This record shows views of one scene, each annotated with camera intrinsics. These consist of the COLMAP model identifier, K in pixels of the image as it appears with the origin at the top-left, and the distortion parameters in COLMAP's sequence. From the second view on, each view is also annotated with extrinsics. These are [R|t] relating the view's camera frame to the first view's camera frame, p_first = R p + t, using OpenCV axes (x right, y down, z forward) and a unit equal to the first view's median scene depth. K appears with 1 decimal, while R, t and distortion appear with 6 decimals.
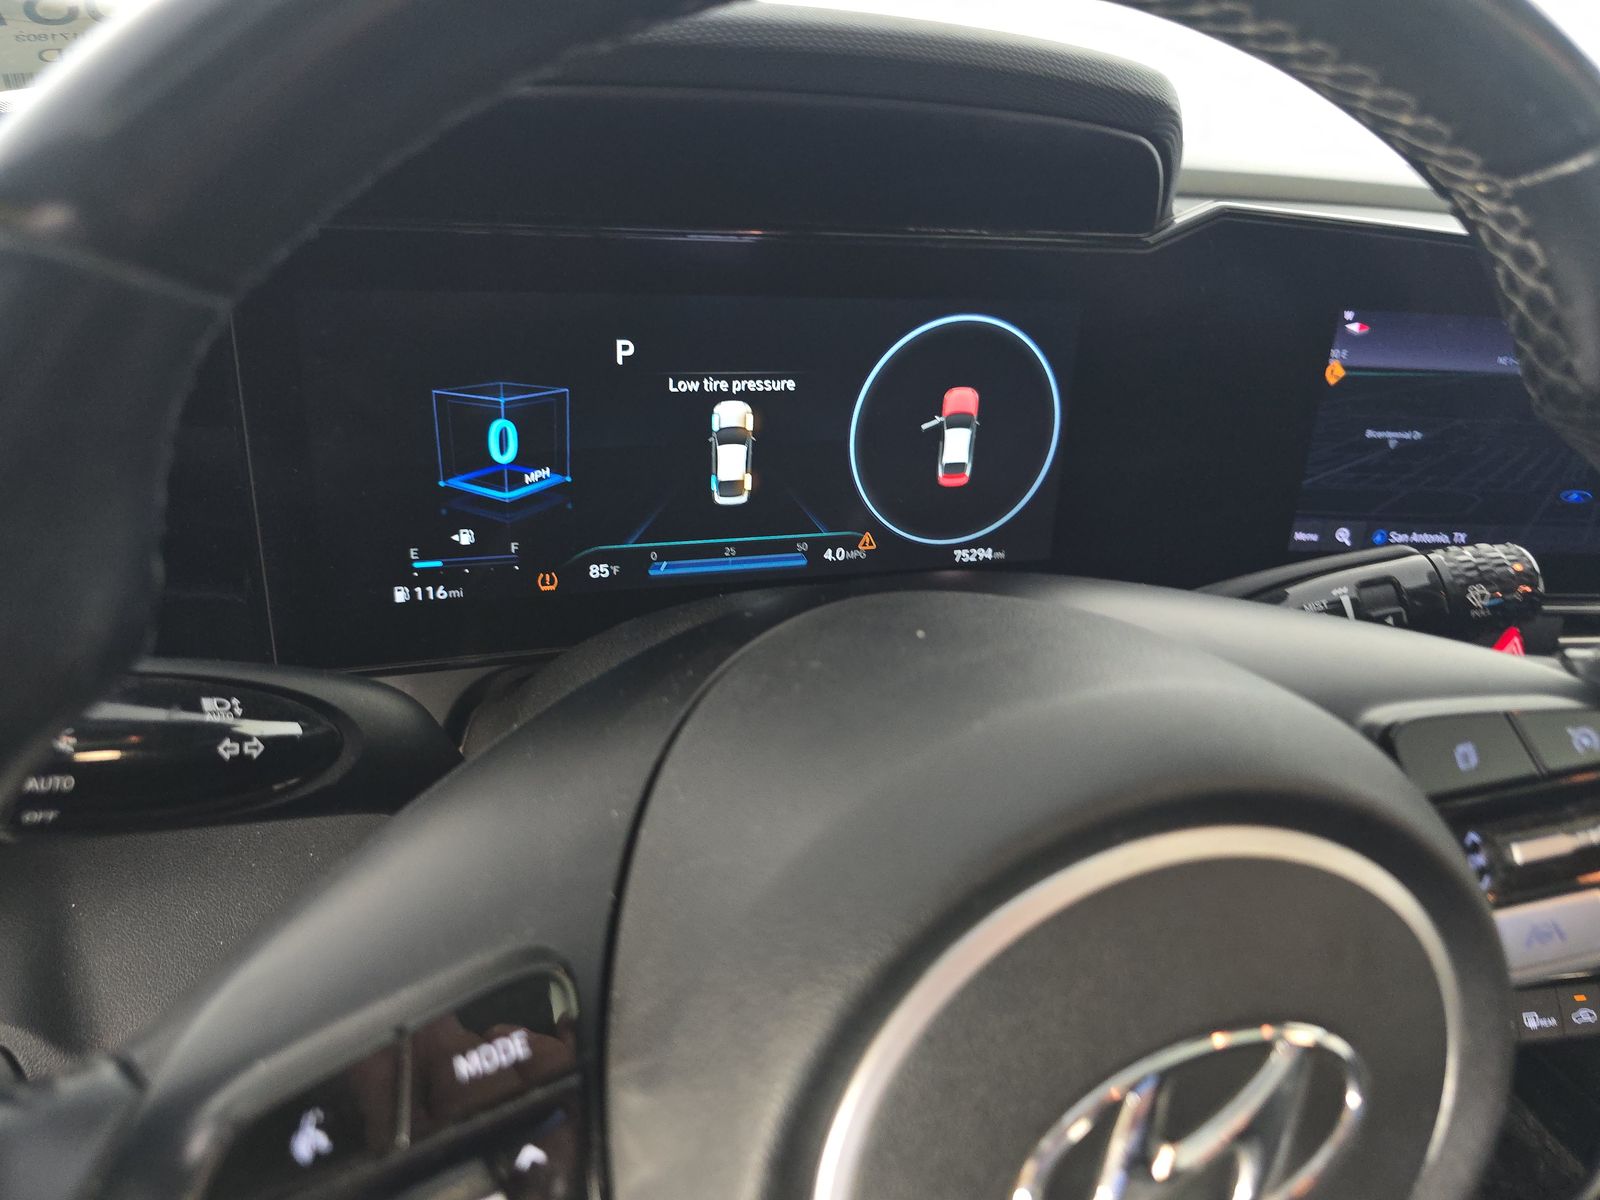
lens RADIAL K [[1095.3, 0, 750.2], [0, 1095.3, 615.3], [0, 0, 1]] dist [0.029250, -0.031870]
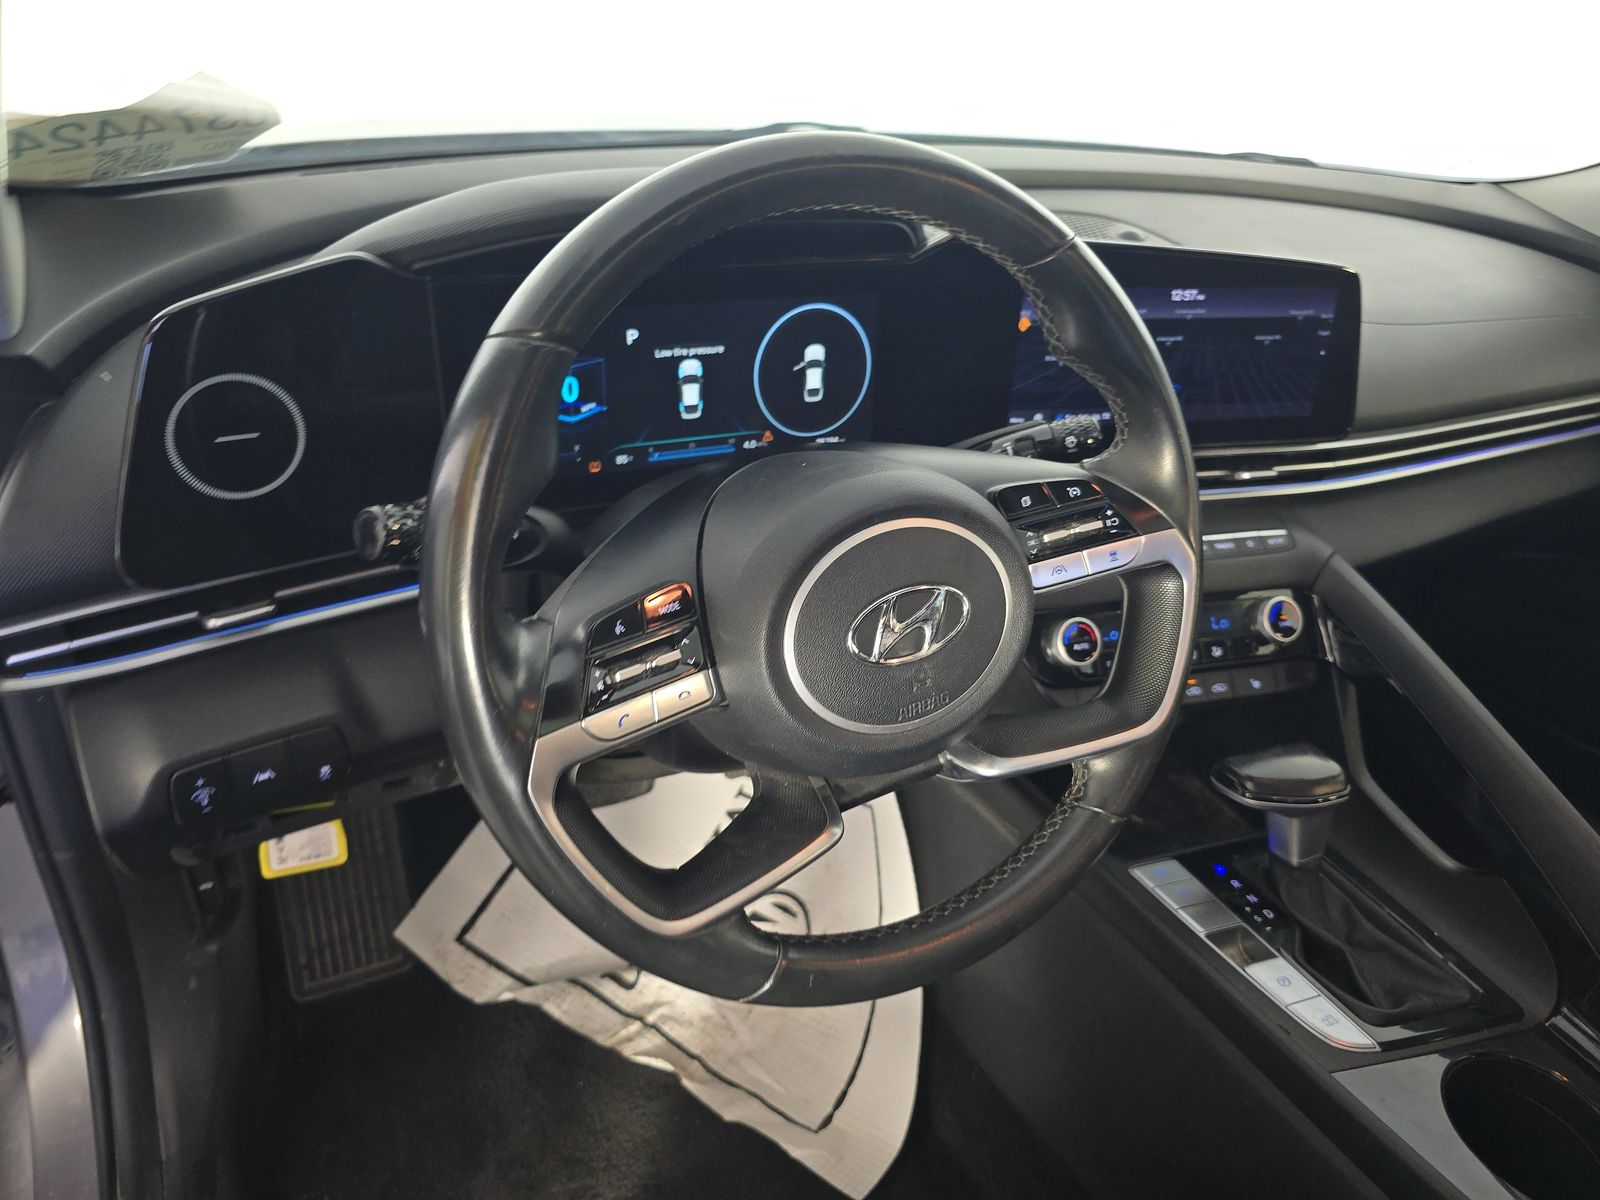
lens RADIAL K [[1095.3, 0, 807.8], [0, 1095.3, 594.9], [0, 0, 1]] dist [0.029250, -0.031870]
pose [[0.983294, -0.080677, 0.163171, -0.149292], [0.072046, 0.995705, 0.058146, 0.096791], [-0.167161, -0.045419, 0.984883, -0.816918]]
